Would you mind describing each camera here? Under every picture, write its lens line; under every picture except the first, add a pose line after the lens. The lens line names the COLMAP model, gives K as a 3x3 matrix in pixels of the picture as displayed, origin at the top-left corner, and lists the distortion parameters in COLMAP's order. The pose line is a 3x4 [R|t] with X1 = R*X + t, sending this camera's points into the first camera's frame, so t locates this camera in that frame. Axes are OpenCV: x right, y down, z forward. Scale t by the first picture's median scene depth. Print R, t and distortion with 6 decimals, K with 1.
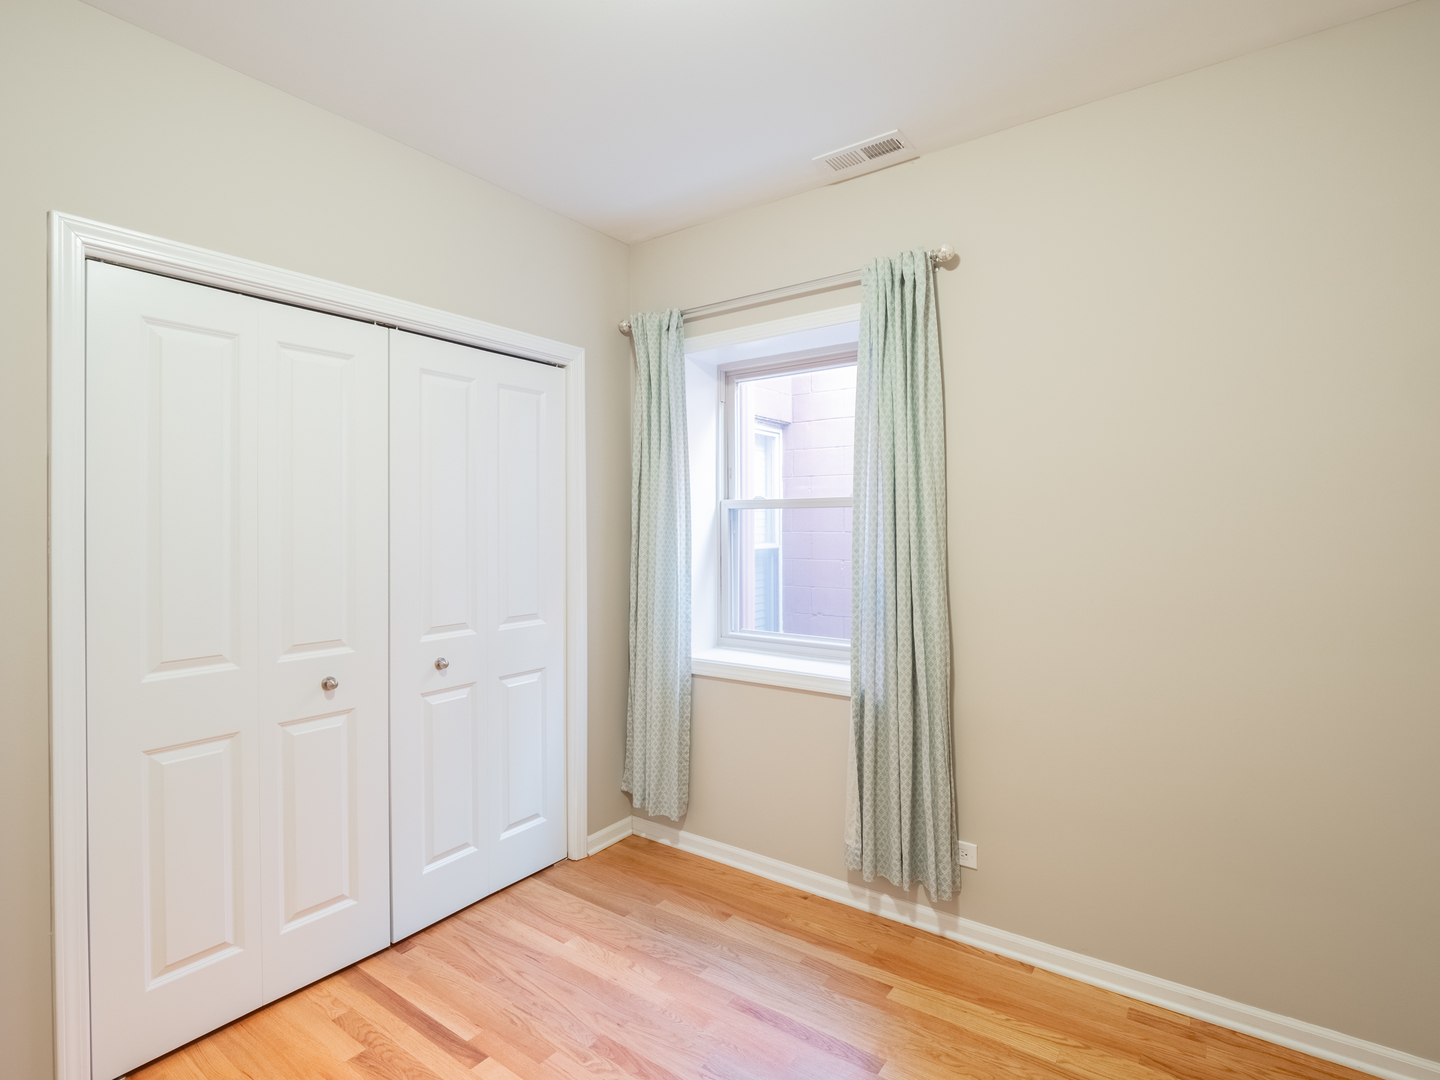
lens RADIAL K [[719.1, 0, 707.2], [0, 719.1, 525.1], [0, 0, 1]] dist [-0.014739, -0.001102]
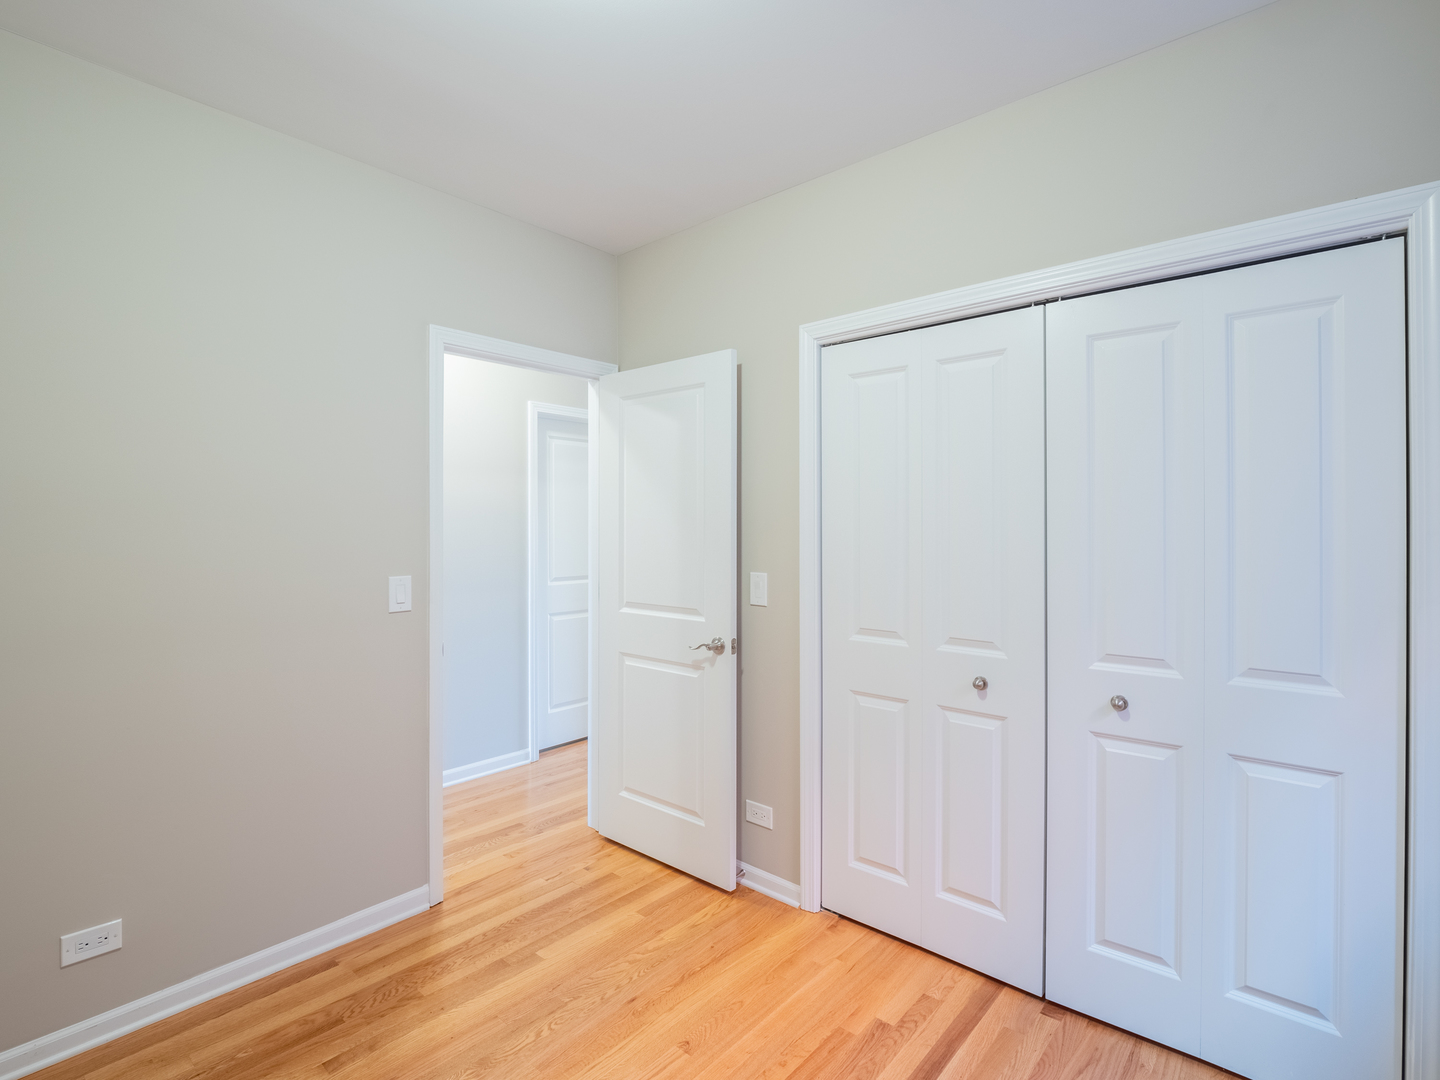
lens RADIAL K [[719.1, 0, 719.9], [0, 719.1, 529.9], [0, 0, 1]] dist [-0.014739, -0.001102]
pose [[-0.087917, 0.005846, -0.996111, 0.443776], [-0.002047, 0.999980, 0.006049, 0.000277], [0.996126, 0.002570, -0.087904, 0.632131]]
